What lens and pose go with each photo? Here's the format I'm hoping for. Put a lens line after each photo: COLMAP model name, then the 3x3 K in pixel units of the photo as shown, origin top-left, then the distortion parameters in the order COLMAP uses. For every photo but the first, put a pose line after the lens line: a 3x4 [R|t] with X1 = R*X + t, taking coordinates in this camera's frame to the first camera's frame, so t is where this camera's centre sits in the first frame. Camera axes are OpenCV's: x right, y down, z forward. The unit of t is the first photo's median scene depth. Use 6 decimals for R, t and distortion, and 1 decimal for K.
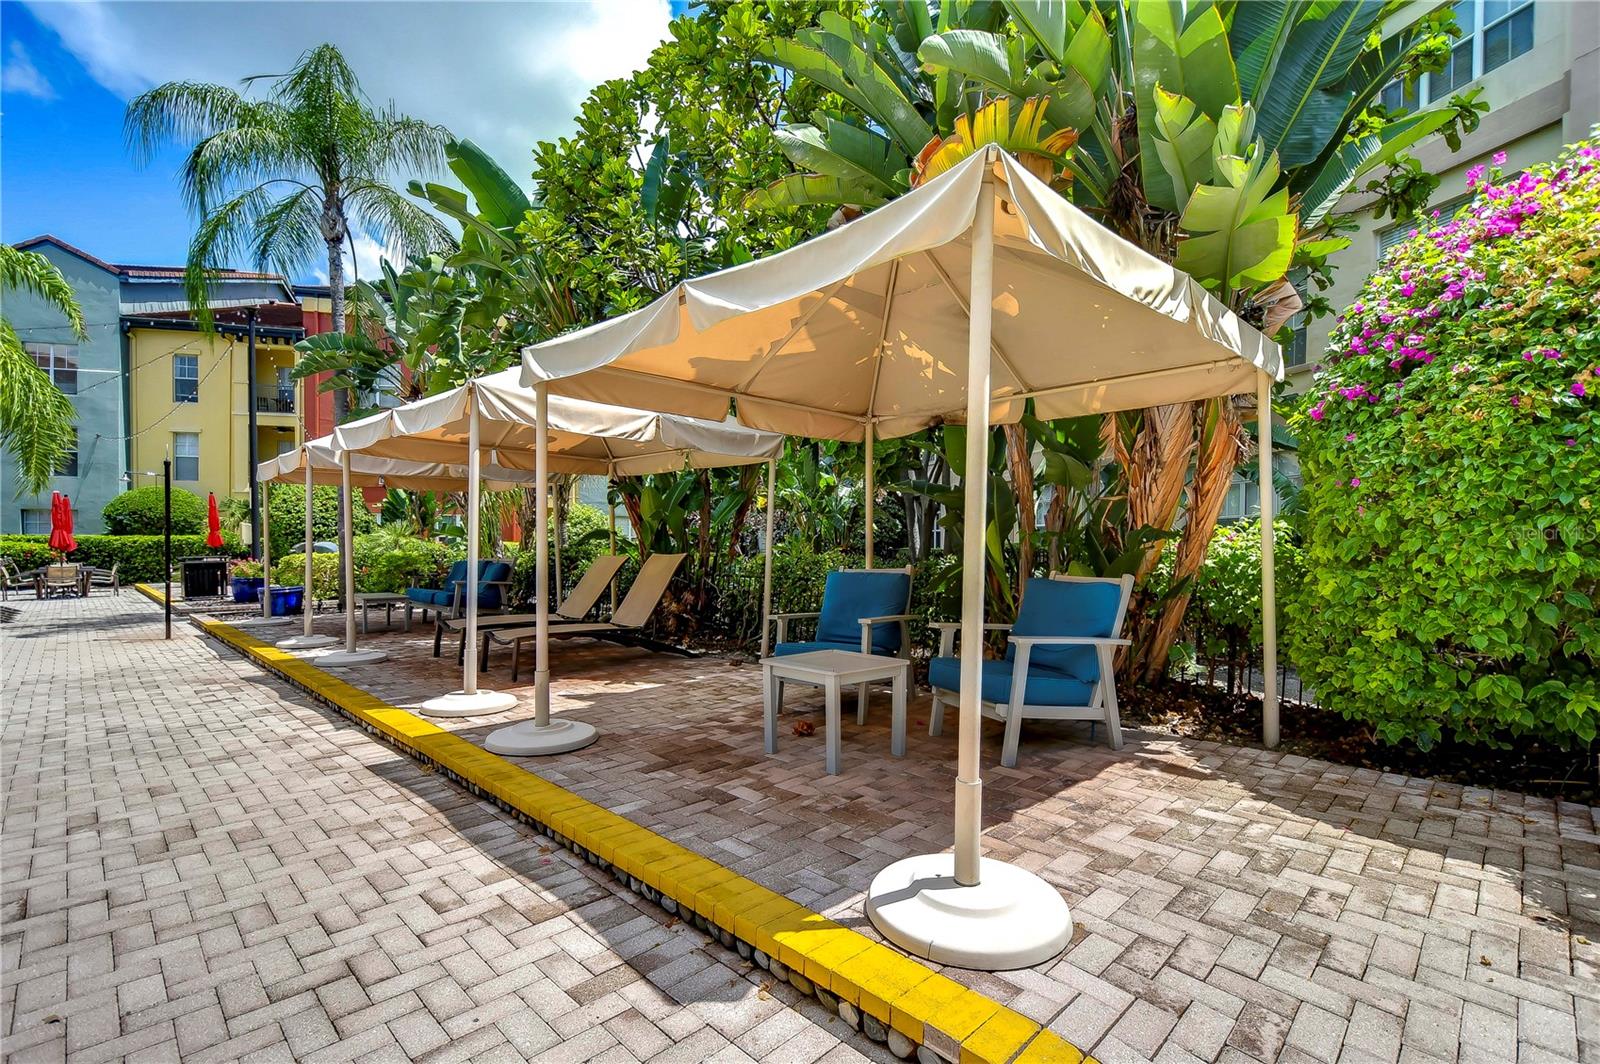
lens RADIAL K [[737.9, 0, 806.9], [0, 737.9, 540.9], [0, 0, 1]] dist [0.015068, -0.009191]
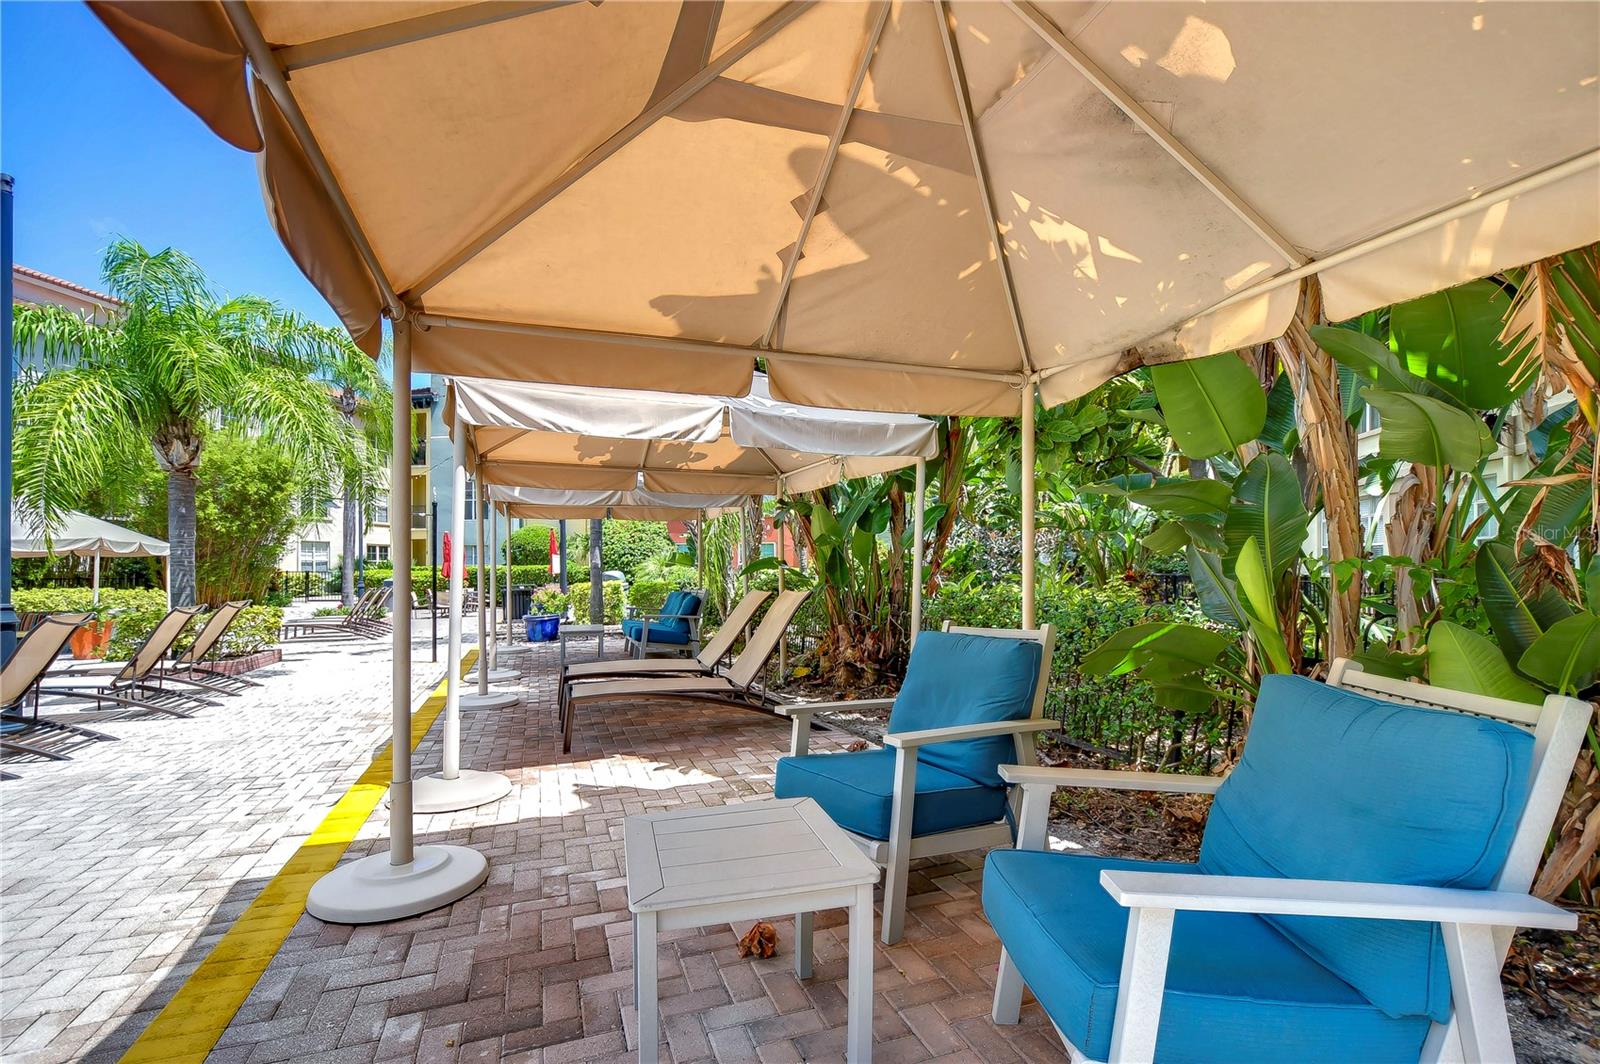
lens RADIAL K [[732.2, 0, 805.3], [0, 732.2, 558.5], [0, 0, 1]] dist [0.009537, -0.010114]
pose [[0.904313, -0.014422, -0.426627, 0.206928], [0.012035, 0.999893, -0.008291, -0.013399], [0.426701, 0.002363, 0.904390, 0.435630]]
